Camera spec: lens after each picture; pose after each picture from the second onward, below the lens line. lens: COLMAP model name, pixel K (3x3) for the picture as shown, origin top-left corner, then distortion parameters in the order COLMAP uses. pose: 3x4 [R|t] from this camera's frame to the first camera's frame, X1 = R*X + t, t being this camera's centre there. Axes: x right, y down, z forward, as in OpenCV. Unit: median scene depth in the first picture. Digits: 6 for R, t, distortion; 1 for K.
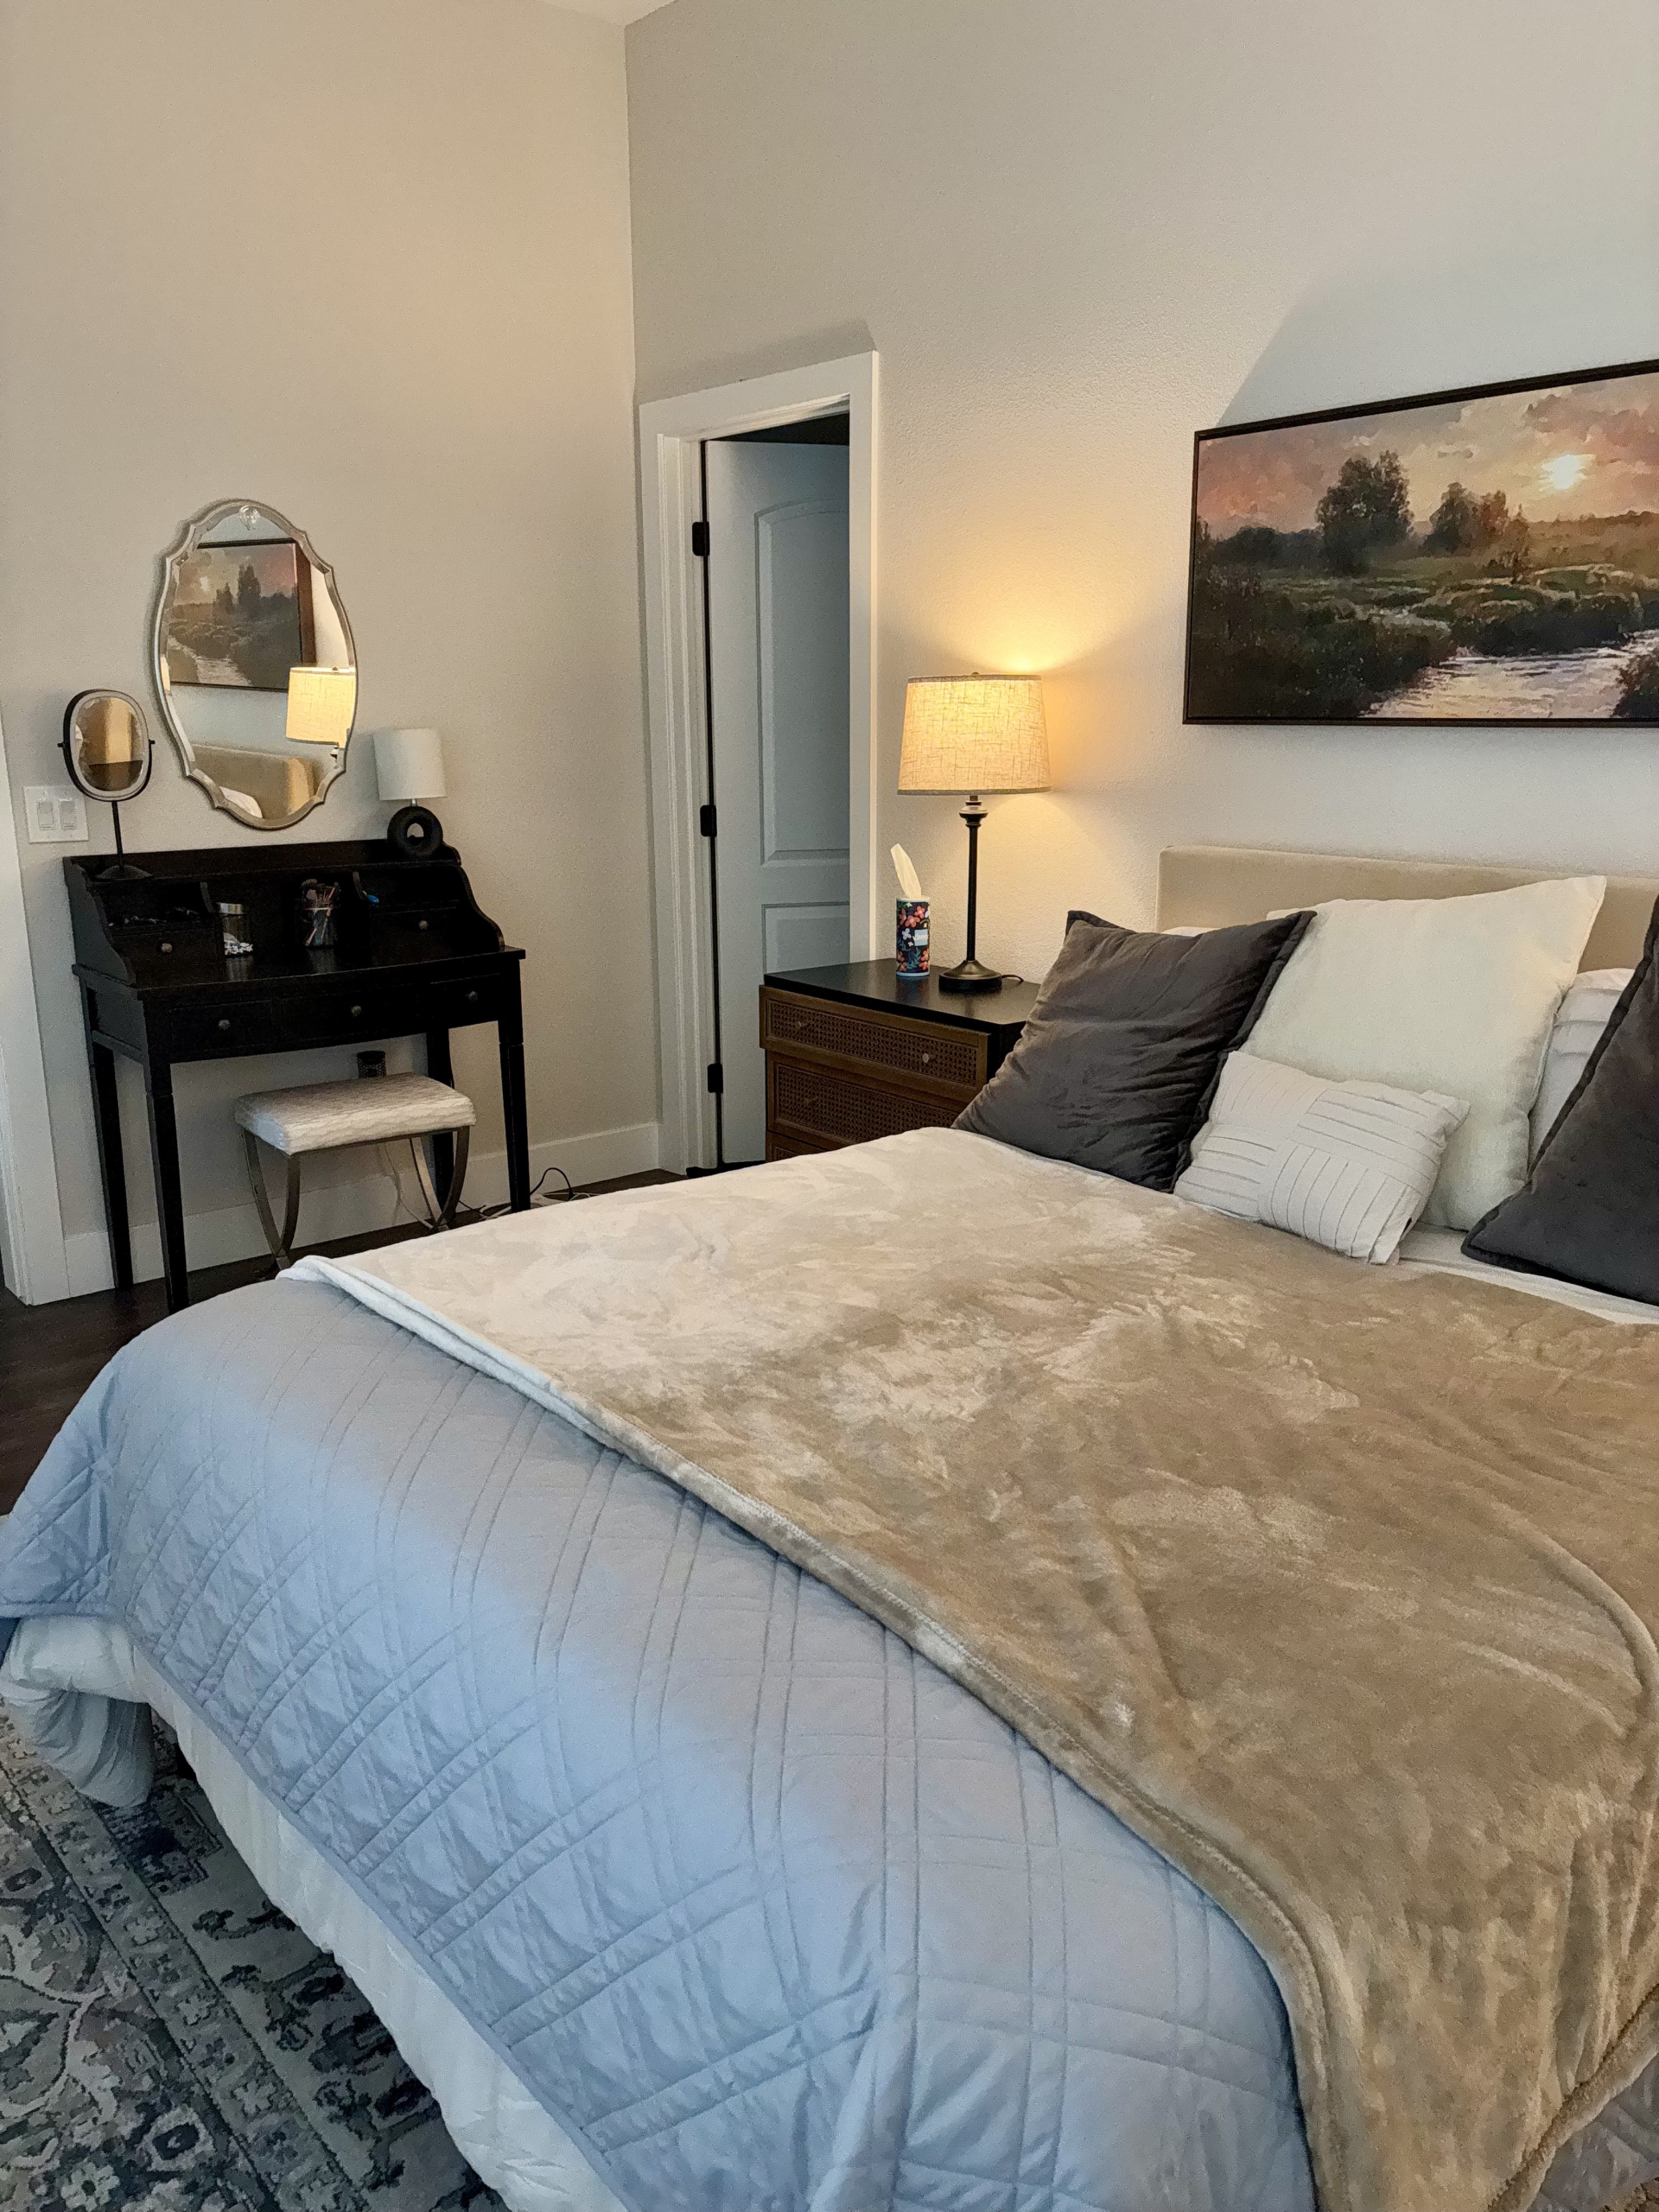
lens RADIAL K [[1655.5, 0, 829.5], [0, 1655.5, 1106.0], [0, 0, 1]] dist [0.064915, -0.069919]
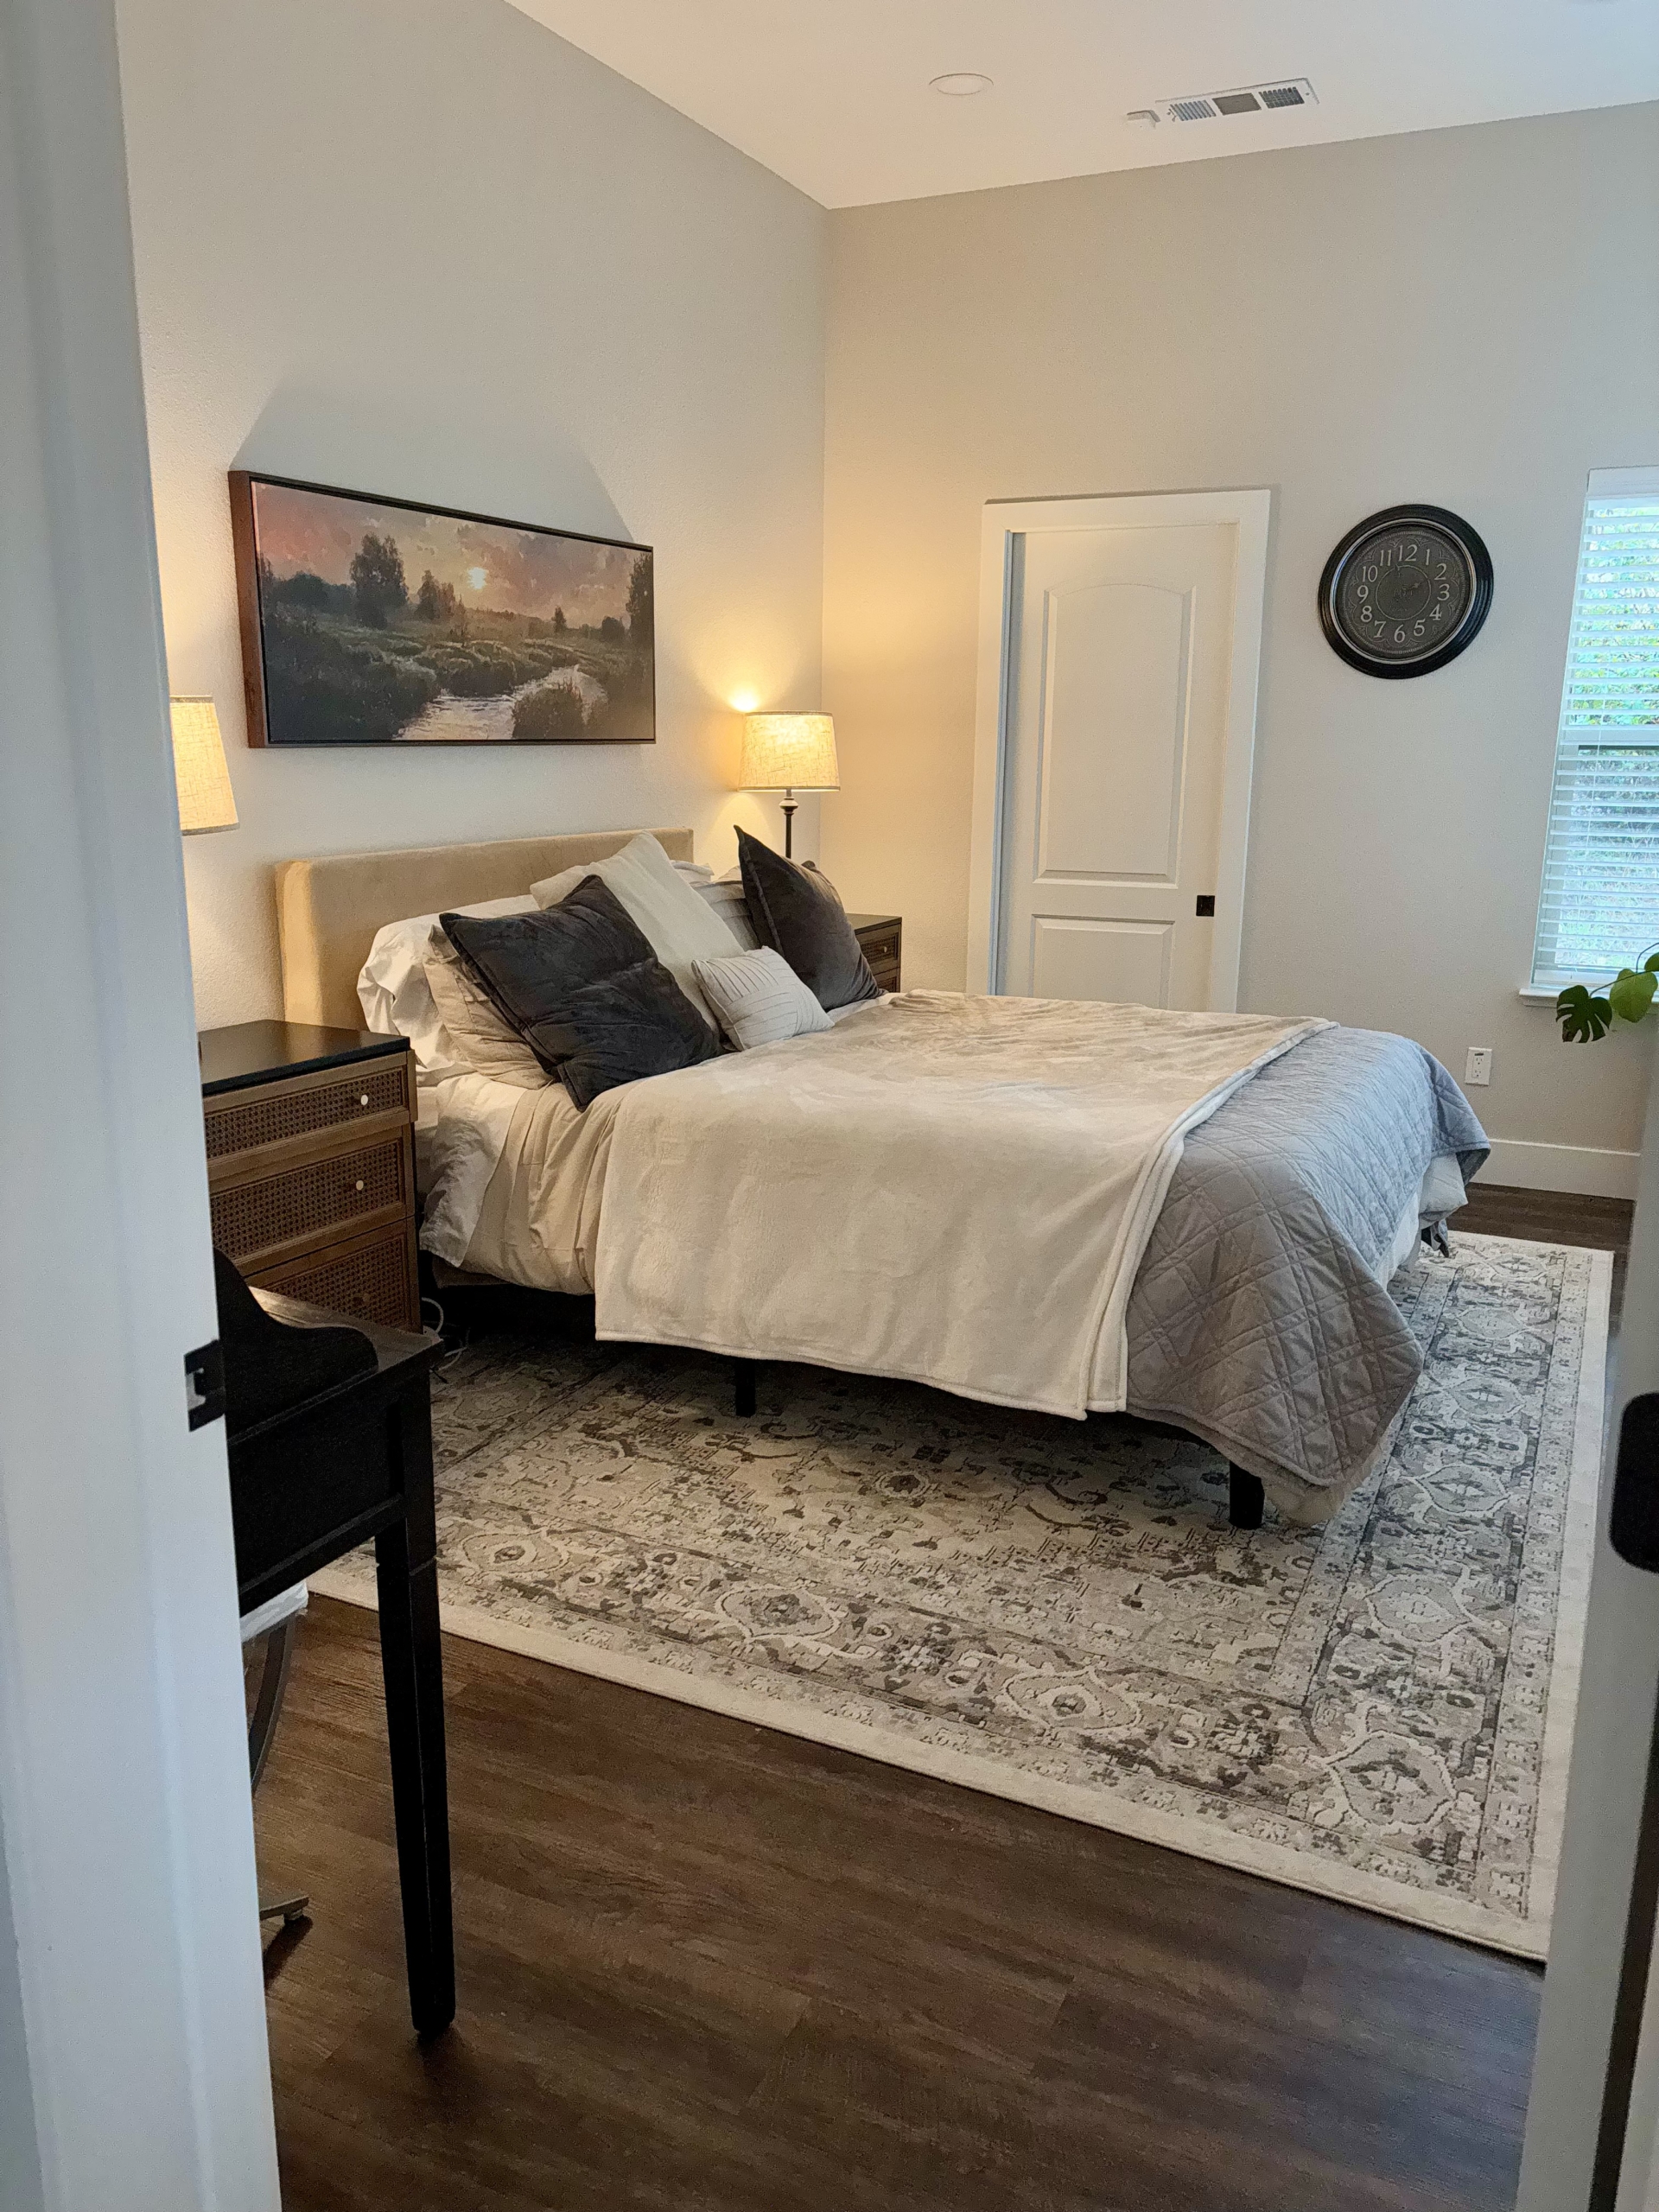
lens RADIAL K [[1655.5, 0, 829.5], [0, 1655.5, 1106.0], [0, 0, 1]] dist [0.064915, -0.069919]
pose [[-0.399601, -0.207748, 0.892838, -1.075129], [0.211583, 0.926780, 0.310342, -0.316151], [-0.891937, 0.312922, -0.326386, 1.279720]]
